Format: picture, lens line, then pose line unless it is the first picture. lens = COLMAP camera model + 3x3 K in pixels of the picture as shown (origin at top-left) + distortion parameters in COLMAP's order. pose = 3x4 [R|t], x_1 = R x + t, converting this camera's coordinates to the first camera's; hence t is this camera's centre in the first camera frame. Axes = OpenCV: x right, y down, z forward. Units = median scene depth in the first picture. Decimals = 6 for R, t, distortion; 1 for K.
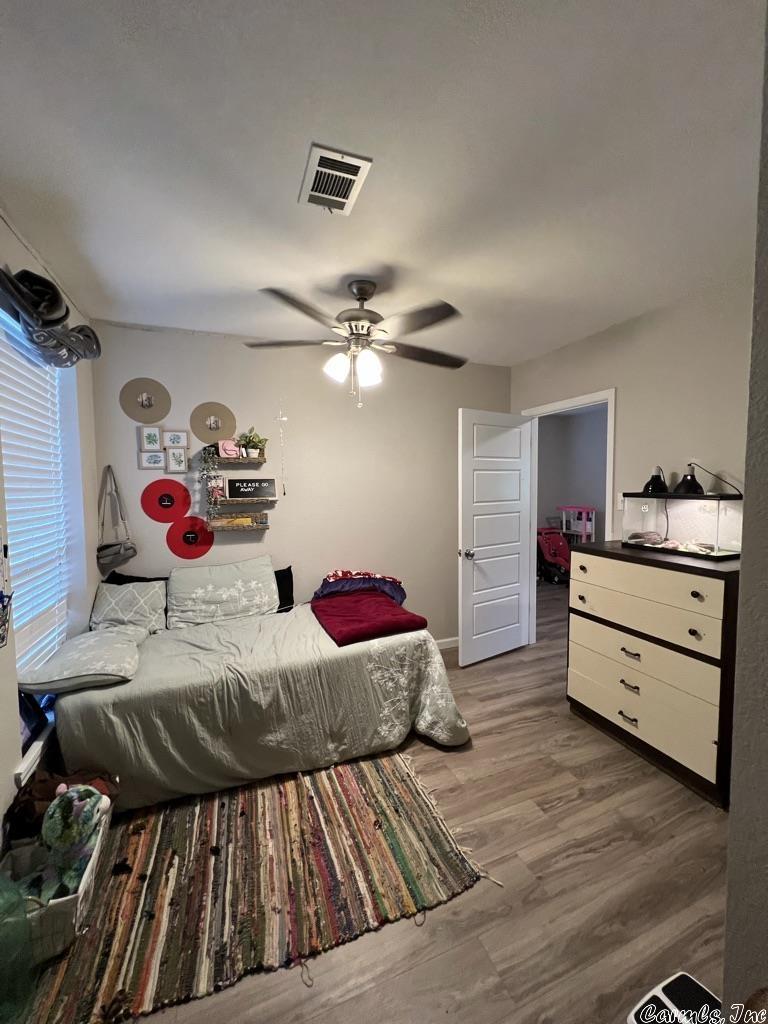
lens RADIAL K [[409.6, 0, 386.9], [0, 409.6, 507.1], [0, 0, 1]] dist [-0.000588, -0.000269]
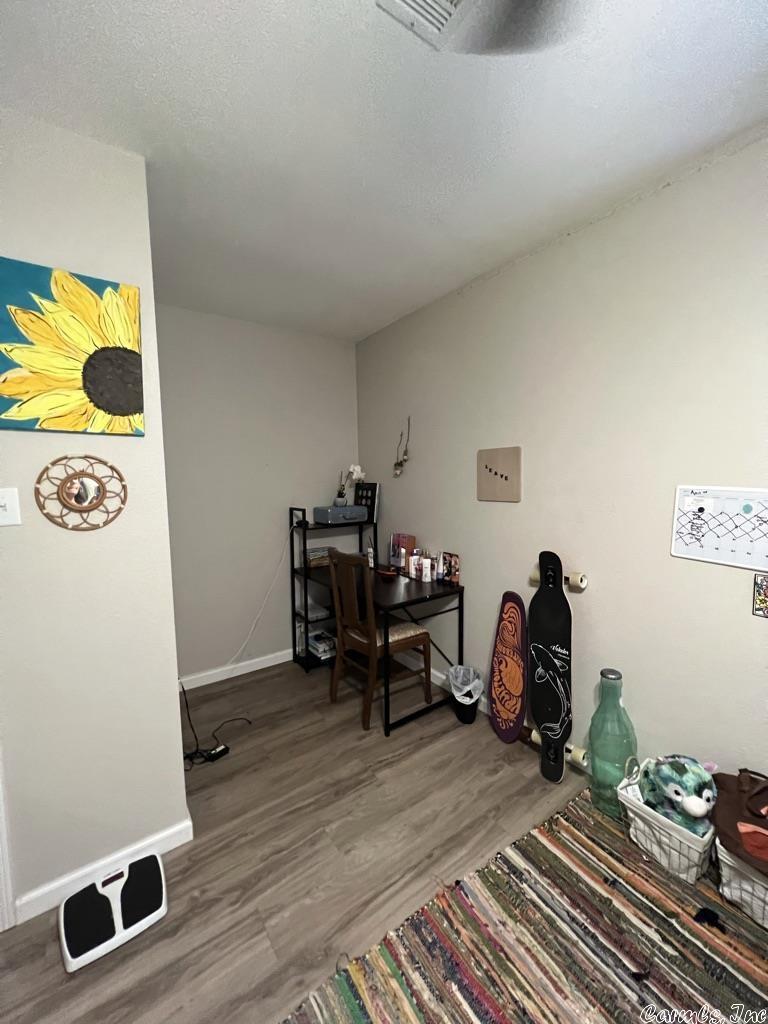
lens RADIAL K [[407.7, 0, 388.3], [0, 407.7, 507.4], [0, 0, 1]] dist [-0.001021, 0.000167]
pose [[-0.970366, 0.054227, -0.235478, 0.129308], [0.019464, 0.988868, 0.147517, -0.067225], [0.240856, 0.138562, -0.960619, 1.606738]]
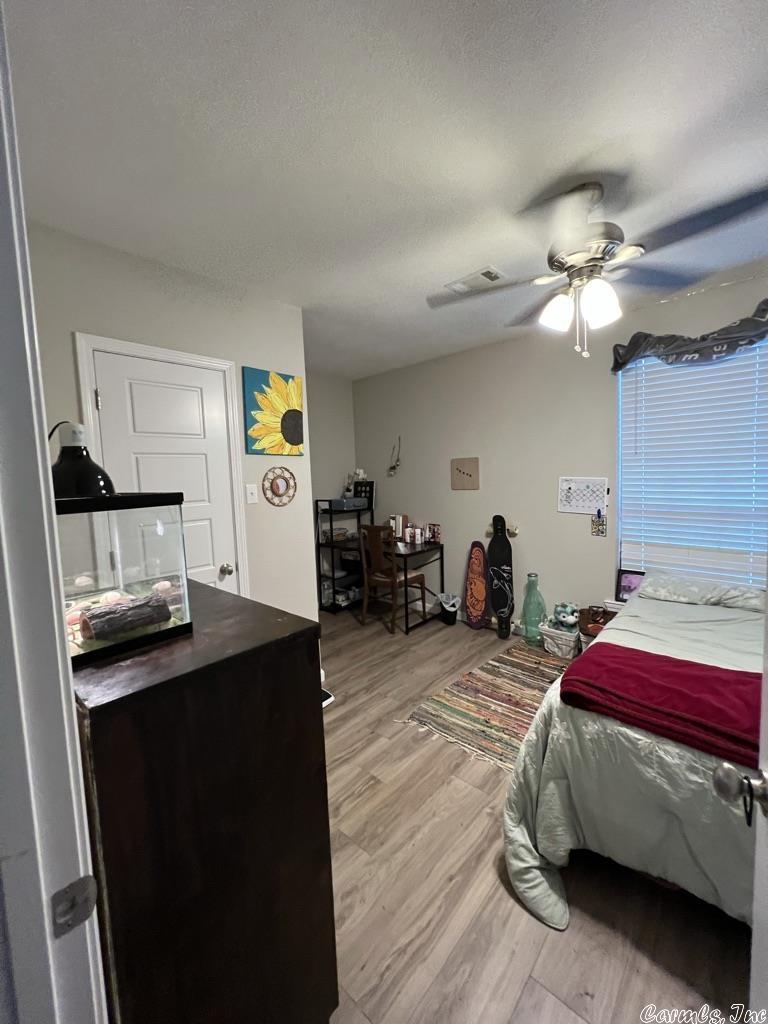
lens RADIAL K [[409.6, 0, 386.9], [0, 409.6, 507.1], [0, 0, 1]] dist [-0.000588, -0.000269]
pose [[-0.898157, 0.085251, -0.431331, 0.933800], [0.022969, 0.988780, 0.147602, -0.138097], [0.439075, 0.122662, -0.890038, 2.325853]]
